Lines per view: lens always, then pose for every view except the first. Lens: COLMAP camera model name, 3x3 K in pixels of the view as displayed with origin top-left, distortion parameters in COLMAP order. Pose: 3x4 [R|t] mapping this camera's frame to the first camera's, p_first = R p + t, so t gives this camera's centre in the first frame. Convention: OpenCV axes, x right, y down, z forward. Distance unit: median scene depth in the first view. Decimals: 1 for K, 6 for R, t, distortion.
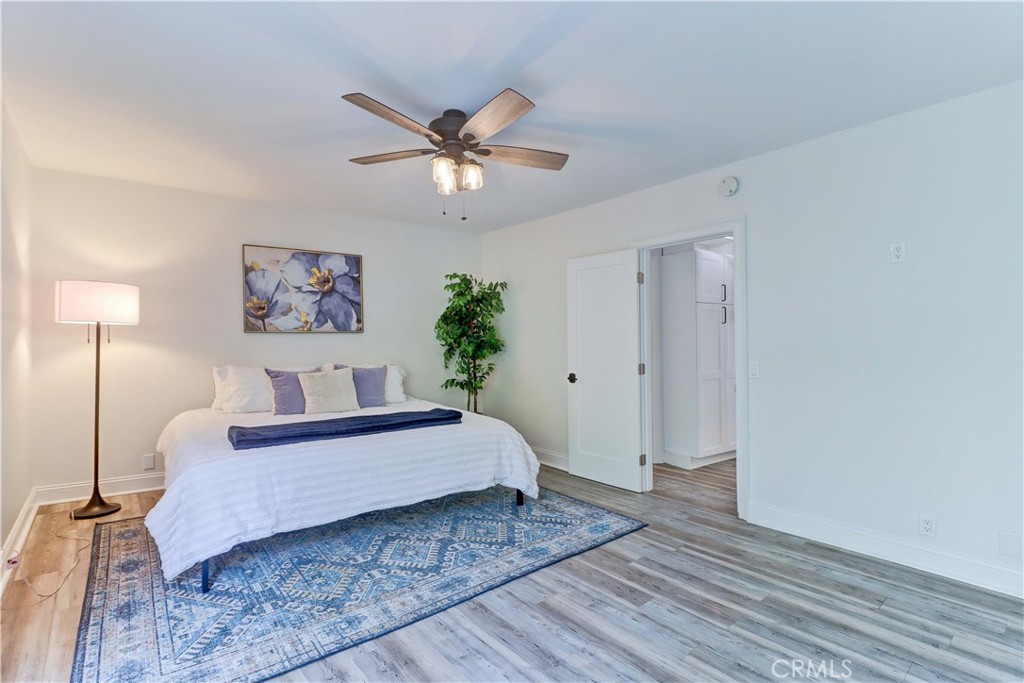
lens RADIAL K [[469.3, 0, 515.0], [0, 469.3, 337.0], [0, 0, 1]] dist [0.017874, -0.013638]
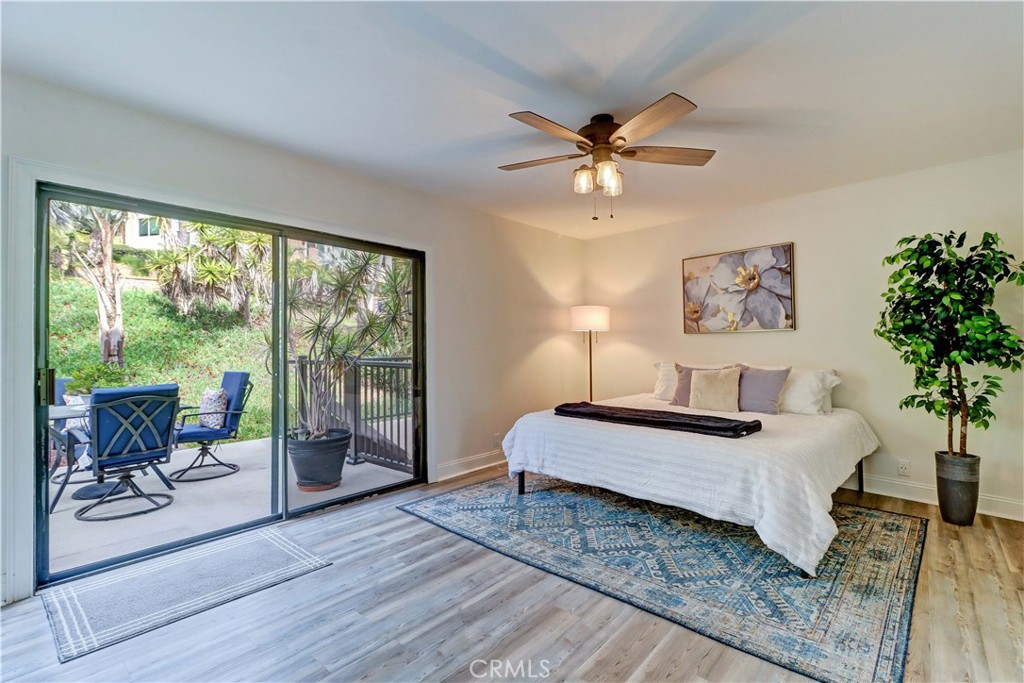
lens RADIAL K [[469.3, 0, 515.0], [0, 469.3, 337.0], [0, 0, 1]] dist [0.017874, -0.013638]
pose [[0.154428, -0.015275, -0.987886, 0.758902], [0.017975, 0.999758, -0.012648, 0.009342], [0.987840, -0.015804, 0.154665, 0.575369]]
